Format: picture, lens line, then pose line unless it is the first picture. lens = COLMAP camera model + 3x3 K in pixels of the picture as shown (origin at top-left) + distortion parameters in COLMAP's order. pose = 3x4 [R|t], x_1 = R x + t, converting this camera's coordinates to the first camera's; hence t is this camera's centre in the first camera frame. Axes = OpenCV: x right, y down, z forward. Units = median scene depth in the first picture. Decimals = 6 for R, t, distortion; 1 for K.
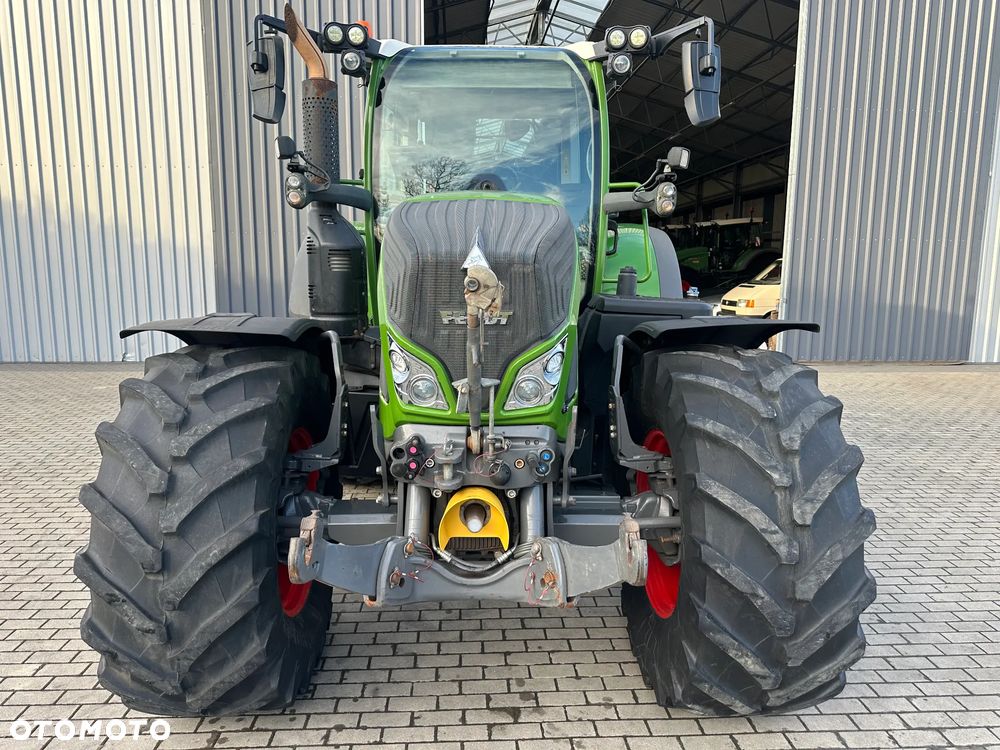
lens RADIAL K [[703.9, 0, 518.4], [0, 703.9, 363.6], [0, 0, 1]] dist [0.049151, -0.054588]
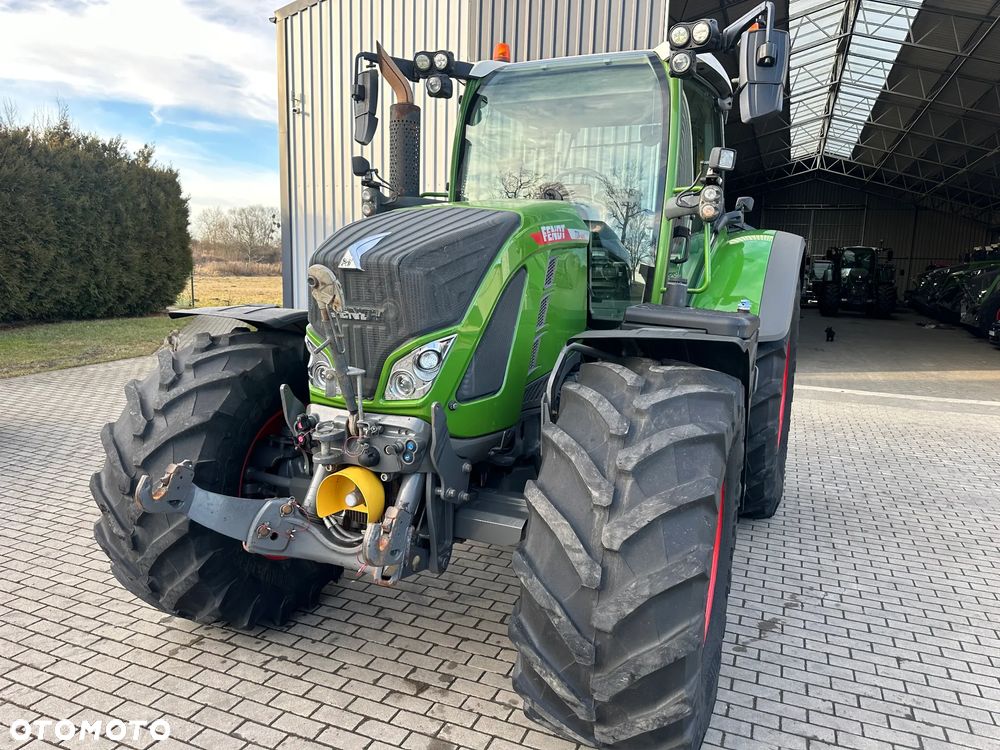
lens RADIAL K [[703.9, 0, 500.5], [0, 703.9, 368.8], [0, 0, 1]] dist [0.049151, -0.054588]
pose [[0.905616, 0.079823, -0.416520, 0.514992], [-0.082962, 0.996496, 0.010591, -0.006601], [0.415906, 0.024964, 0.909065, 0.070135]]
